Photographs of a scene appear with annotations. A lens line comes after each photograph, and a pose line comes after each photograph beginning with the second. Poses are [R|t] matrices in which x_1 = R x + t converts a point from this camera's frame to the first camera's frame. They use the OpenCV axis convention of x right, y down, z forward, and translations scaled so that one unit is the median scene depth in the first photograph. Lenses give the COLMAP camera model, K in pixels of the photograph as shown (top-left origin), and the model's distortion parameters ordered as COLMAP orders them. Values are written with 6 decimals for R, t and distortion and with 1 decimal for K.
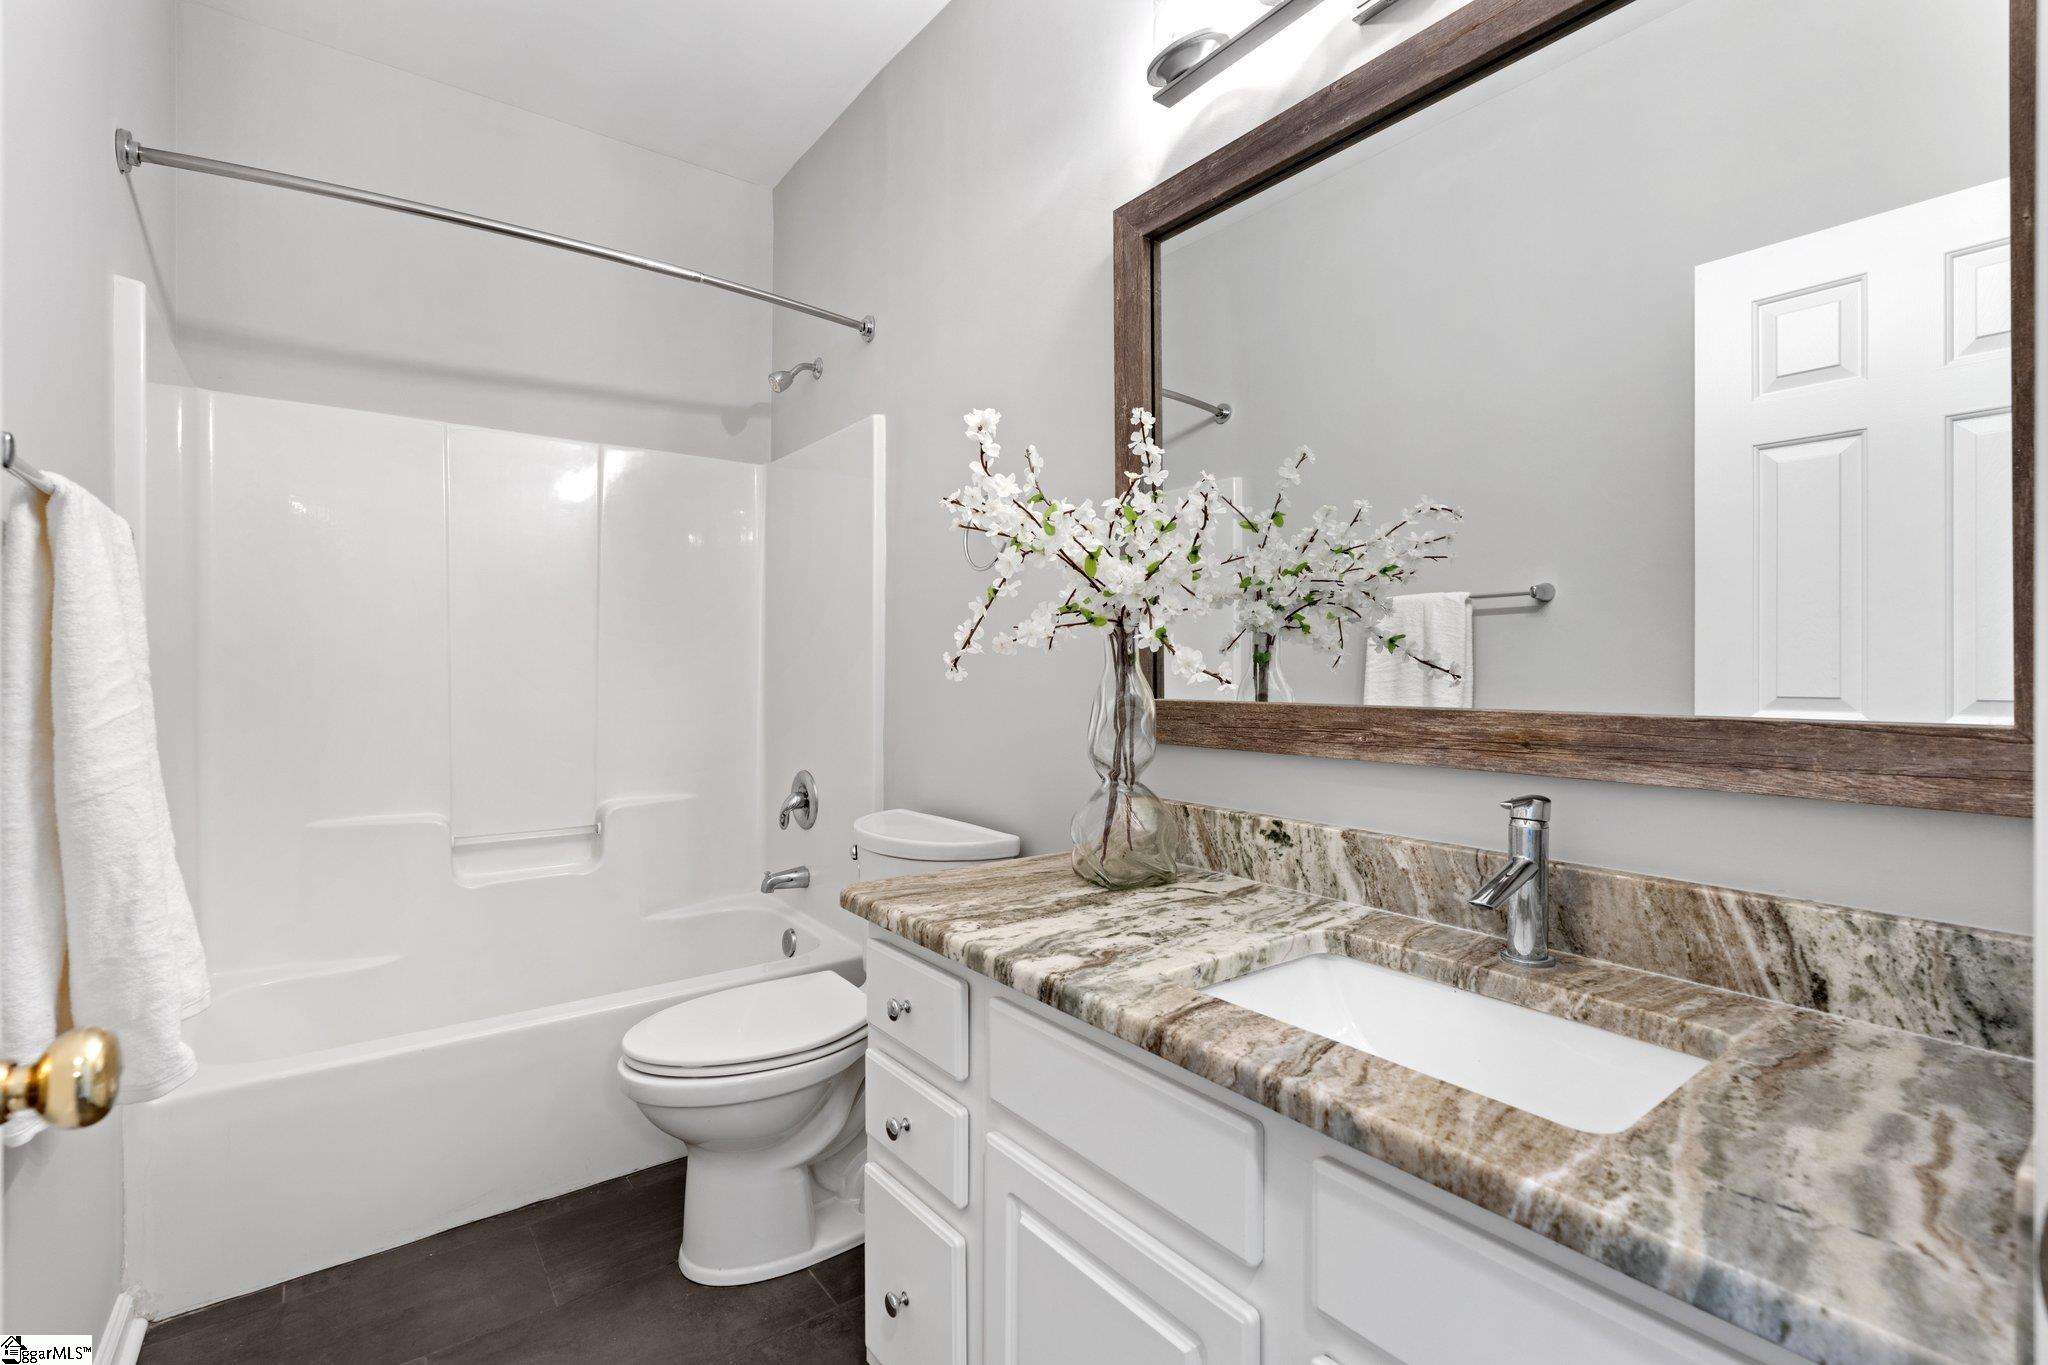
lens RADIAL K [[930.2, 0, 1024.1], [0, 930.2, 670.0], [0, 0, 1]] dist [-0.000549, 0.000129]
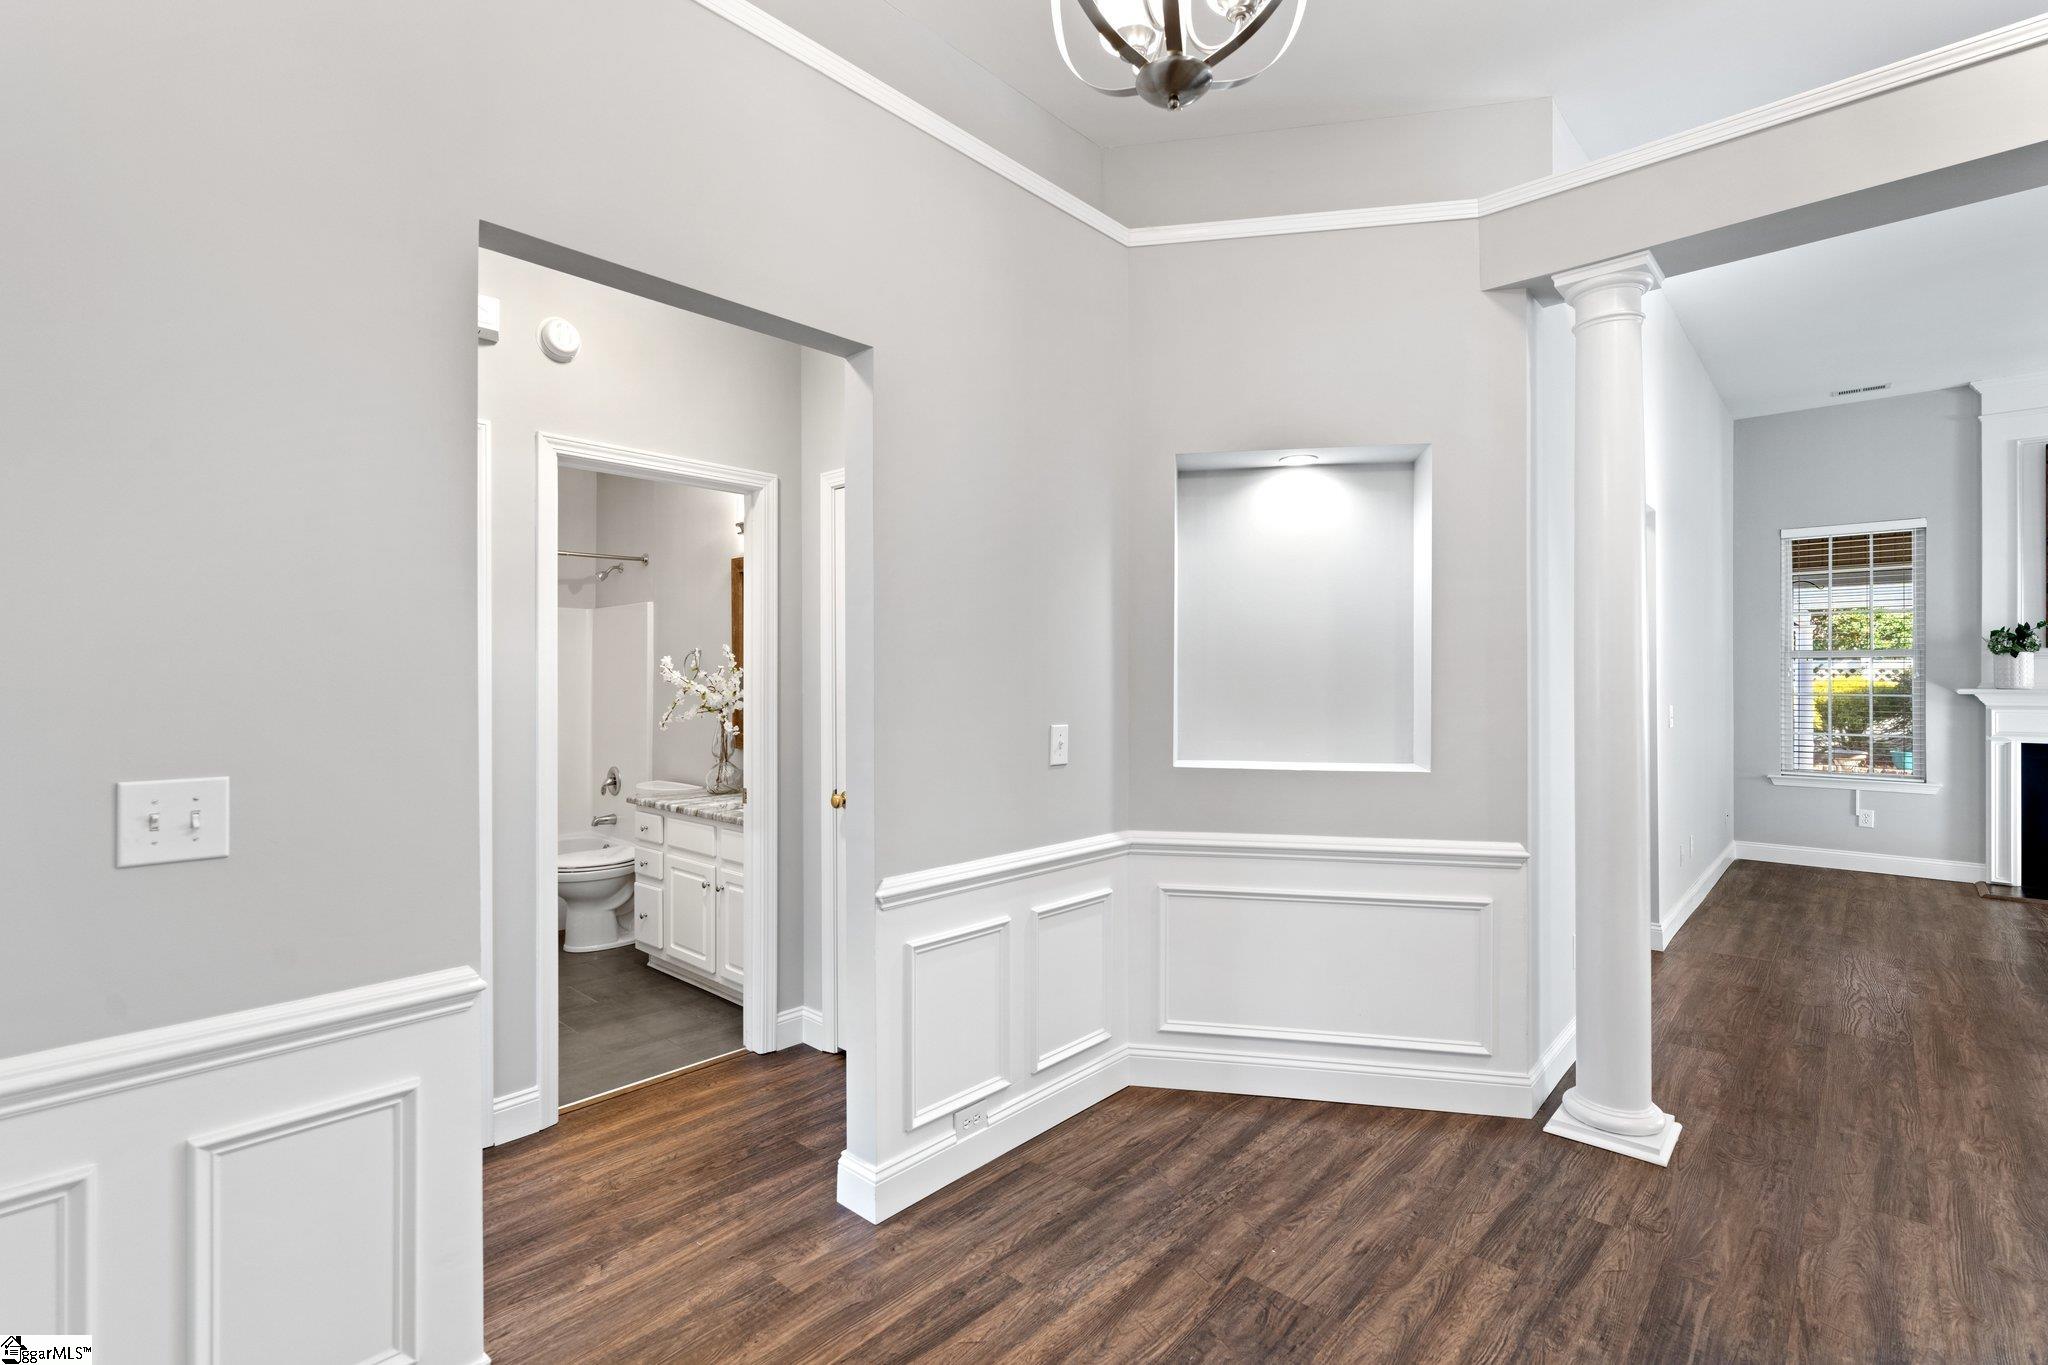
lens RADIAL K [[935.2, 0, 1018.5], [0, 935.2, 655.1], [0, 0, 1]] dist [-0.000158, 0.000331]
pose [[0.984351, -0.003634, 0.176183, 0.311749], [0.007822, 0.999703, -0.023081, -0.091753], [-0.176047, 0.024098, 0.984087, -1.329981]]
